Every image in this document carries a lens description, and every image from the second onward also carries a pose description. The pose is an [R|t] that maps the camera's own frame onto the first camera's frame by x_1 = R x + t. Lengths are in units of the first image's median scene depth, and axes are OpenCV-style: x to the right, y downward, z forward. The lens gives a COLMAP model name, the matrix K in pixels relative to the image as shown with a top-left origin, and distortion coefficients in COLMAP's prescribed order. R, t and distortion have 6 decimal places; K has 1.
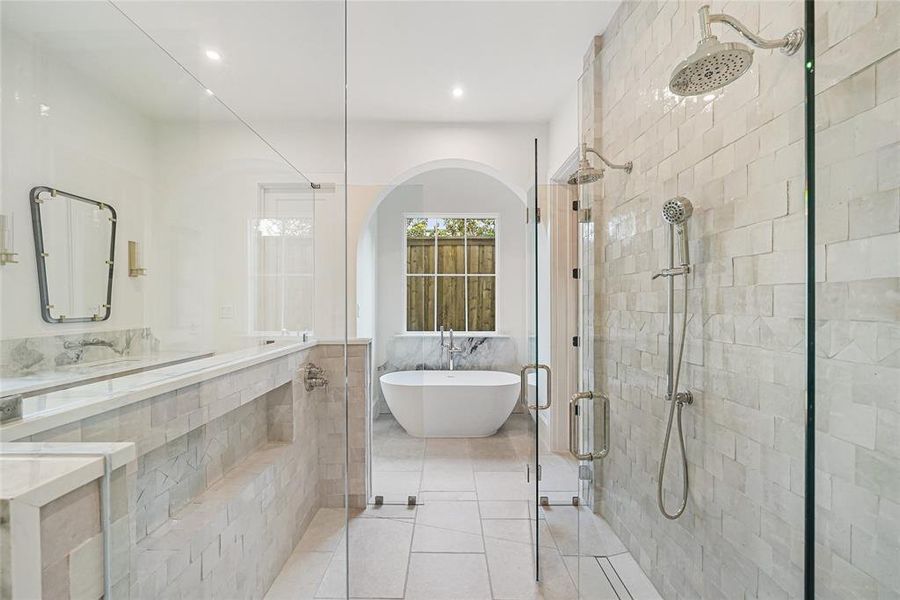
lens RADIAL K [[355.7, 0, 449.8], [0, 355.7, 305.5], [0, 0, 1]] dist [-0.004551, 0.000092]
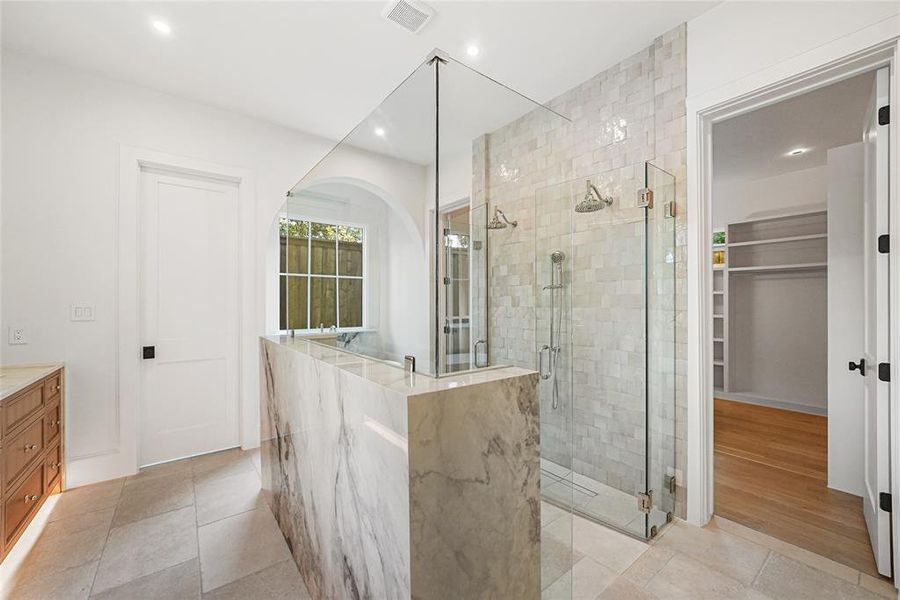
lens RADIAL K [[352.6, 0, 450.0], [0, 352.6, 300.0], [0, 0, 1]] dist [-0.006973, -0.000171]
pose [[0.795199, 0.003289, 0.606340, -0.347848], [0.004583, 0.999924, -0.011434, 0.000589], [-0.606332, 0.011871, 0.795123, -0.078228]]
